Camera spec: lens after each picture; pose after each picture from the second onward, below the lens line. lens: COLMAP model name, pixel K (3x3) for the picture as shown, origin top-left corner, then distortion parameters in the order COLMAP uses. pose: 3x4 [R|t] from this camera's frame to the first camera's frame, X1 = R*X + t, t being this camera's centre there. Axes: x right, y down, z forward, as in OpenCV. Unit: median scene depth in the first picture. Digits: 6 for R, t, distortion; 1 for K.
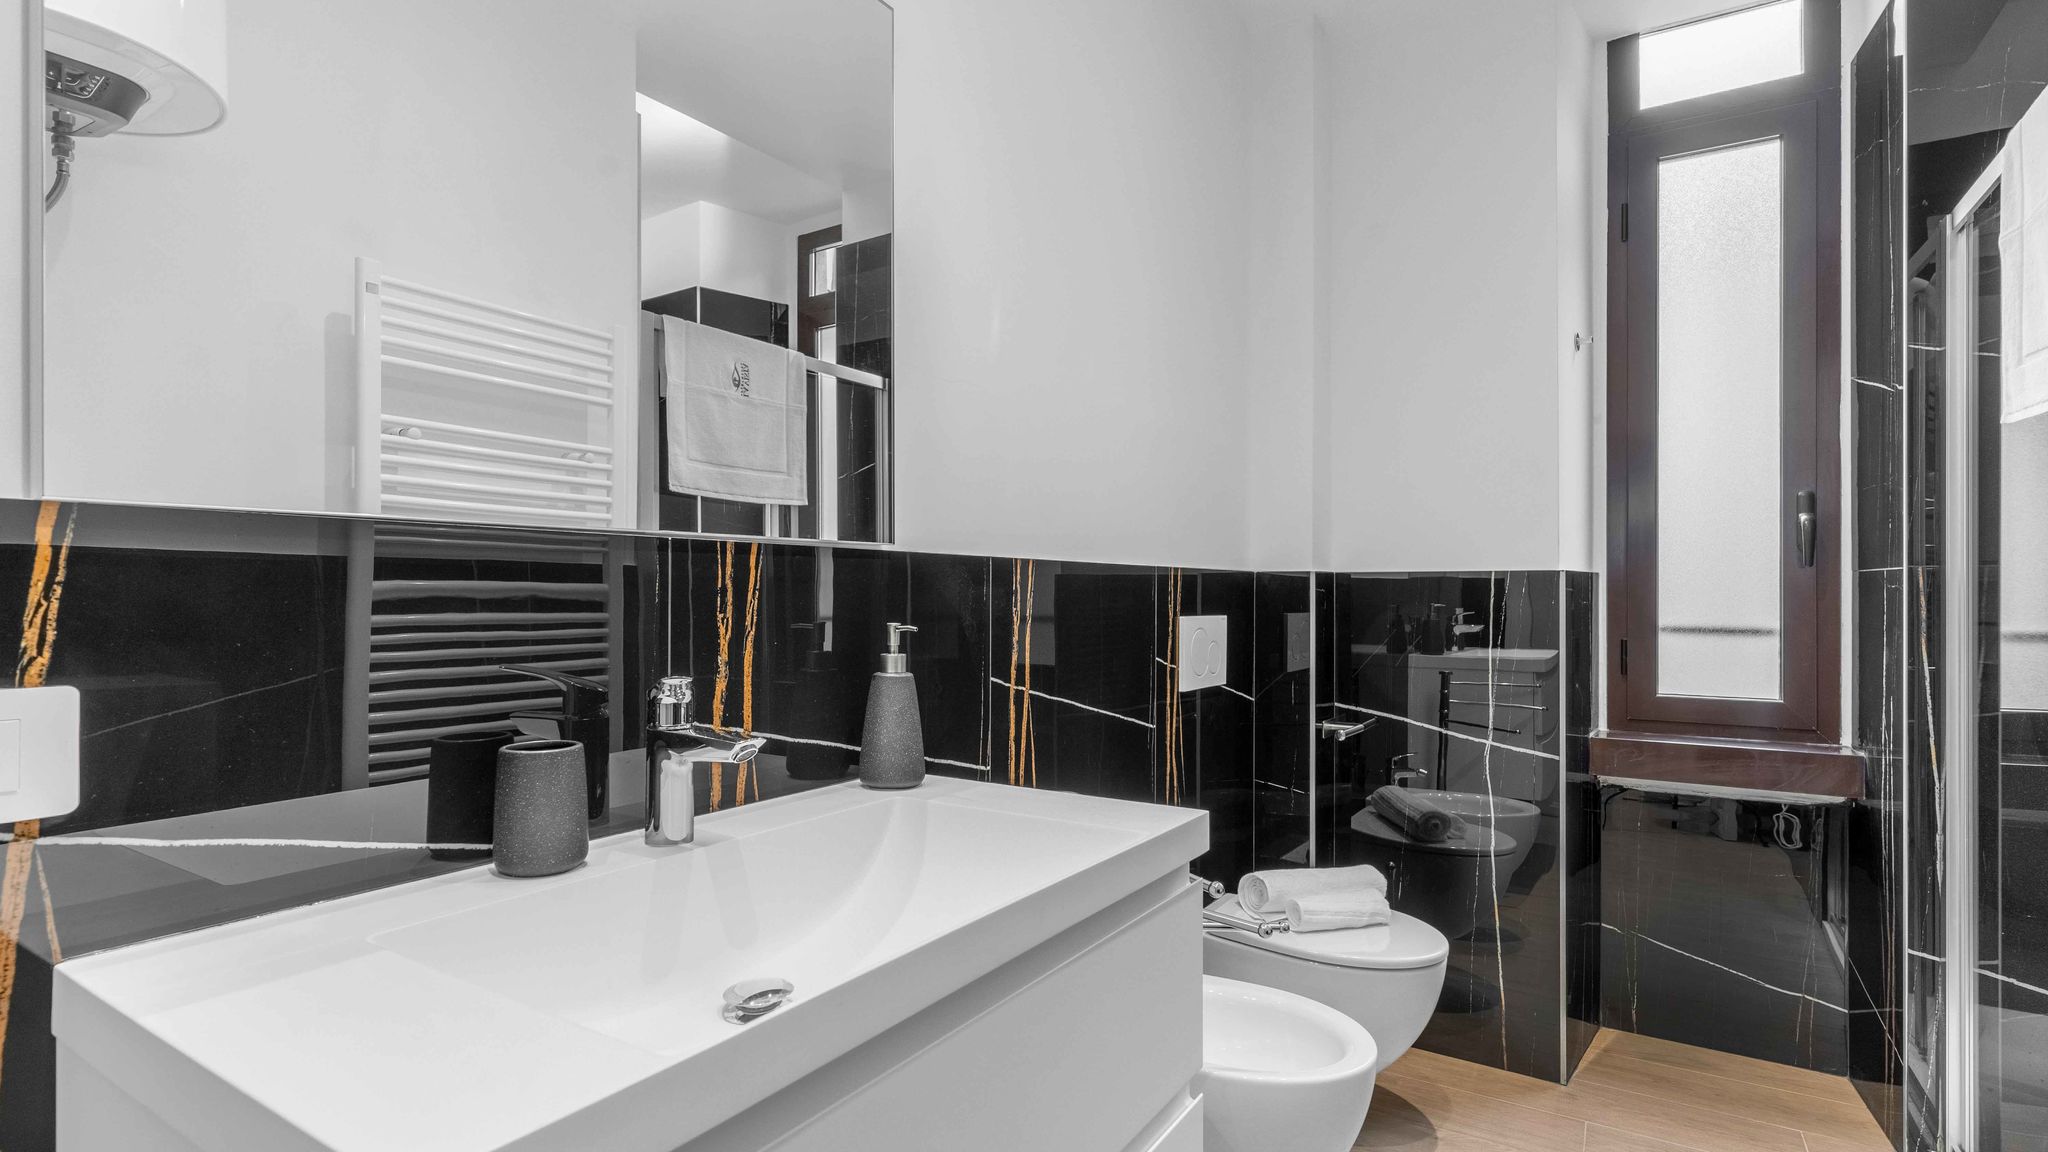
lens RADIAL K [[979.7, 0, 1016.8], [0, 979.7, 593.9], [0, 0, 1]] dist [0.001454, -0.000714]
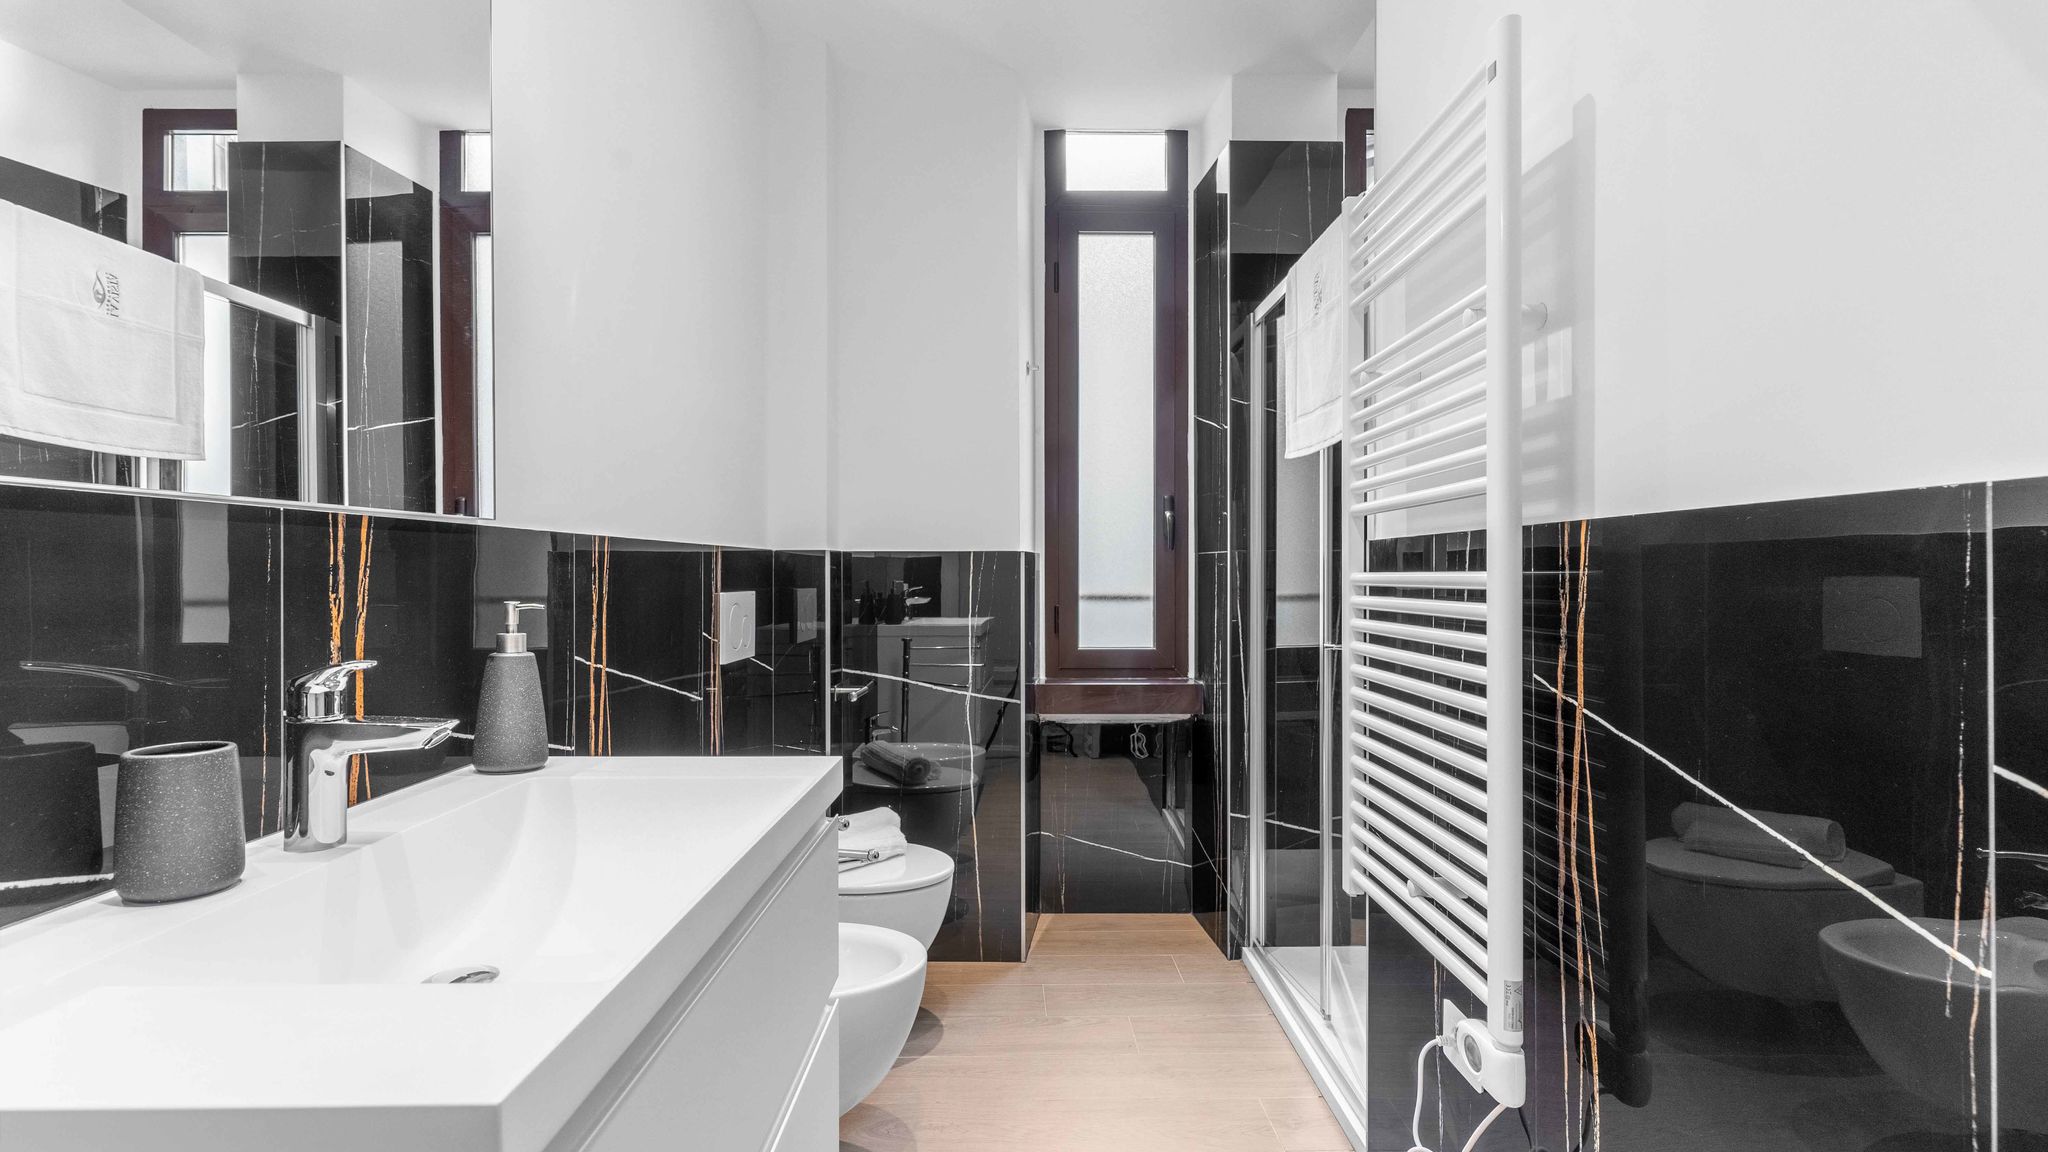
lens RADIAL K [[980.5, 0, 1022.6], [0, 980.5, 579.0], [0, 0, 1]] dist [0.000903, 0.000216]
pose [[0.838217, -0.006067, 0.545304, -0.143985], [0.001067, 0.999954, 0.009485, -0.000660], [-0.545336, -0.007369, 0.838185, -0.053022]]
